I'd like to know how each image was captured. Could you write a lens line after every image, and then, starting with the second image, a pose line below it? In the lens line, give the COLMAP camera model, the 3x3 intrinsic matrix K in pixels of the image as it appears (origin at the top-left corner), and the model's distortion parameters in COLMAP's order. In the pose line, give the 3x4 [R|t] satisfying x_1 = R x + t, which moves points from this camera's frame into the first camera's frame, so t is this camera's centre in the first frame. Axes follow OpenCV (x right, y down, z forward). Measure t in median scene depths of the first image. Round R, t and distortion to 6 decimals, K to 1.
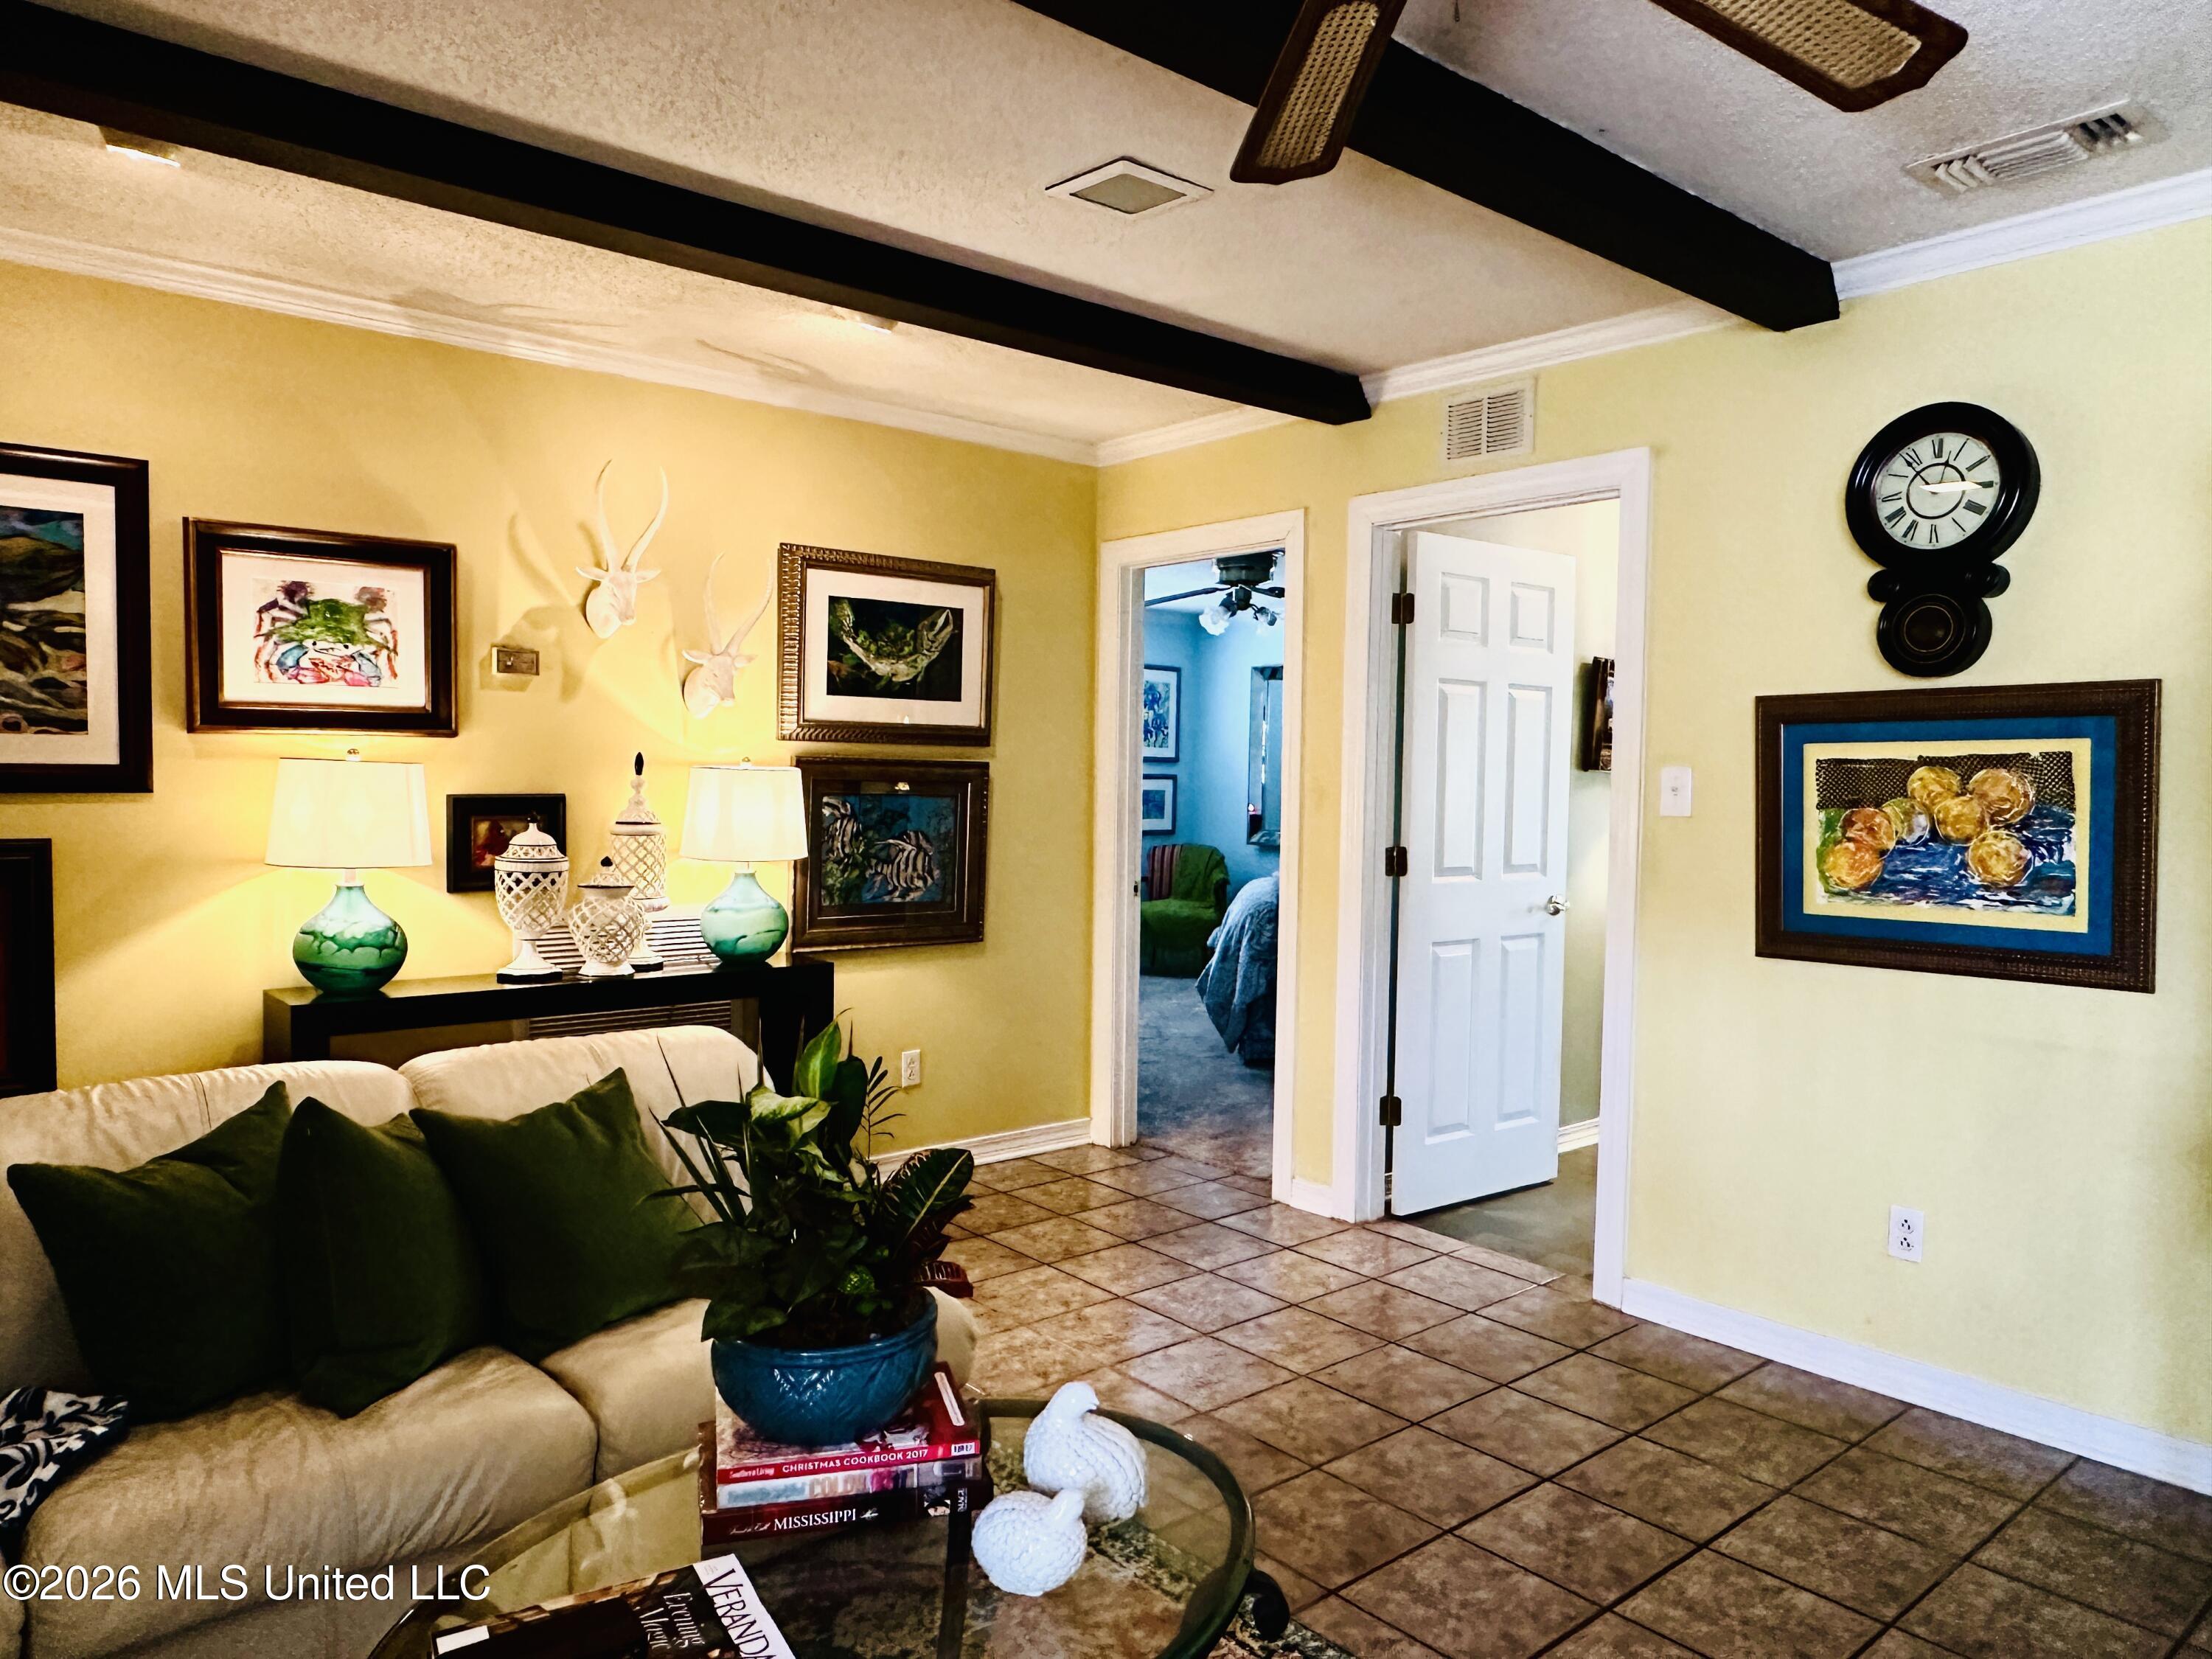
lens RADIAL K [[1473.0, 0, 1103.5], [0, 1473.0, 843.3], [0, 0, 1]] dist [0.000296, -0.001954]
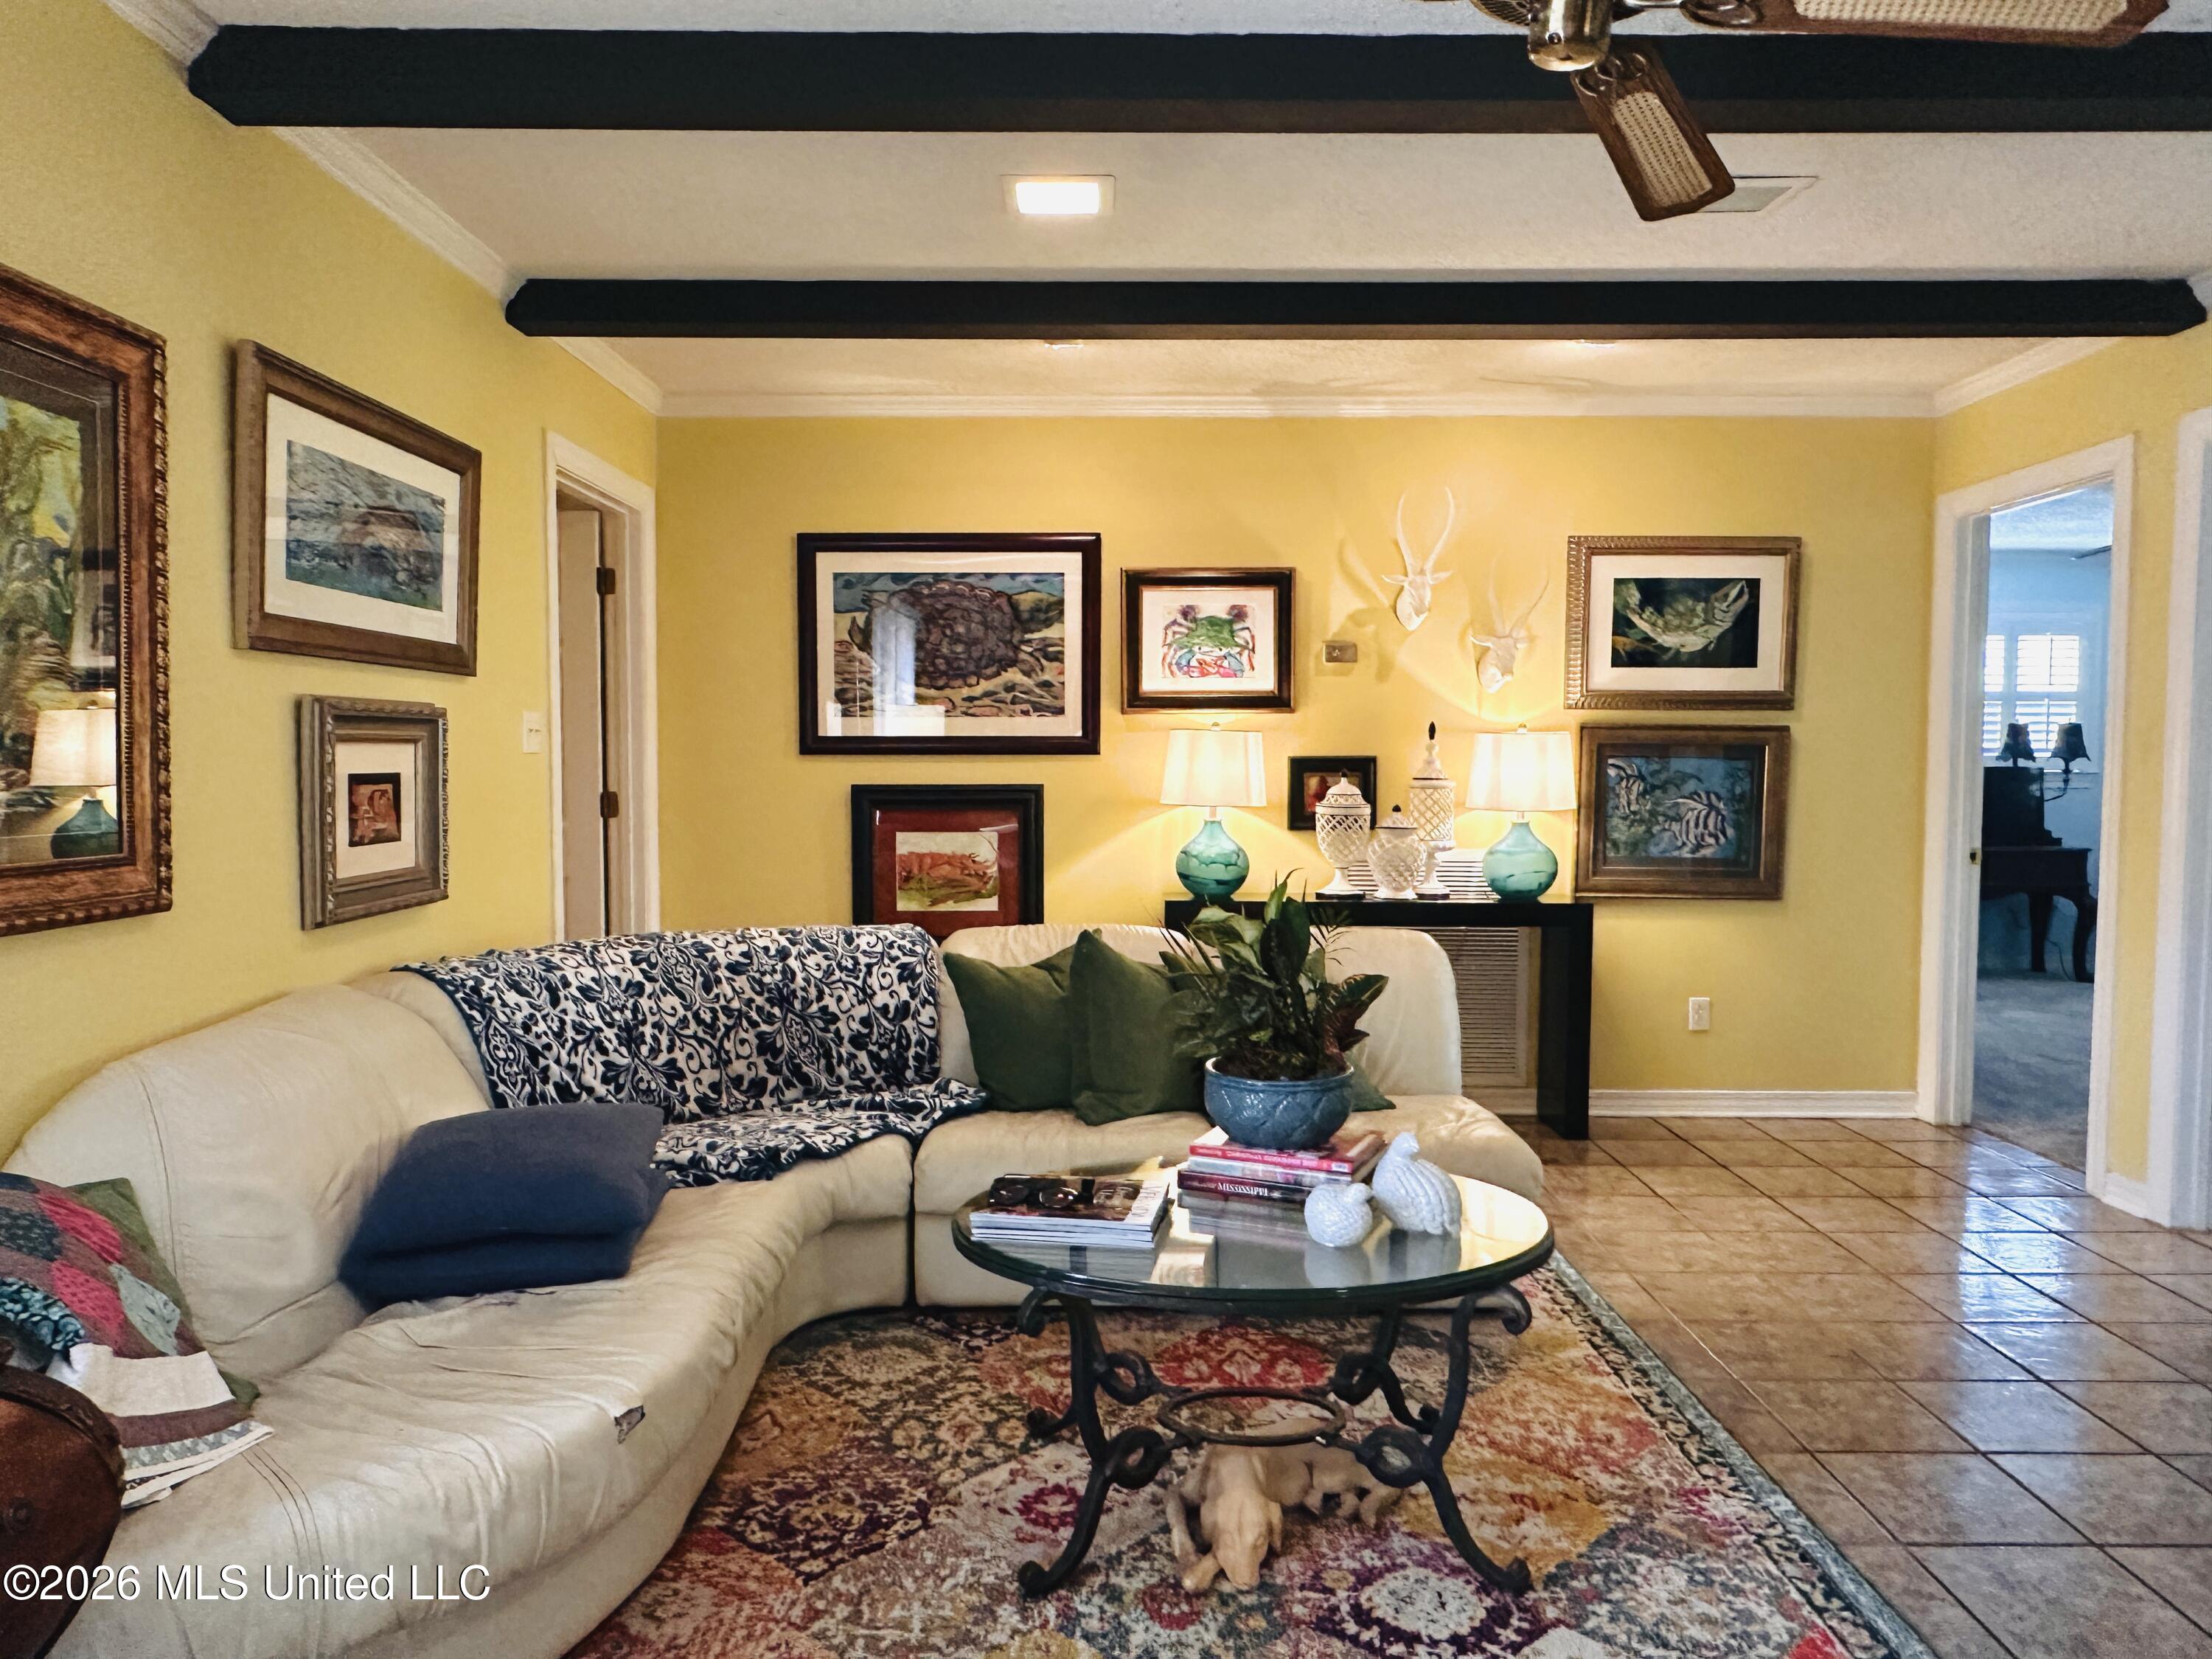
lens RADIAL K [[1473.0, 0, 1103.5], [0, 1473.0, 843.3], [0, 0, 1]] dist [0.000296, -0.001954]
pose [[0.755419, 0.023401, -0.654823, 0.262701], [-0.023922, 0.999681, 0.008128, 0.033654], [0.654805, 0.009524, 0.755738, -0.098926]]
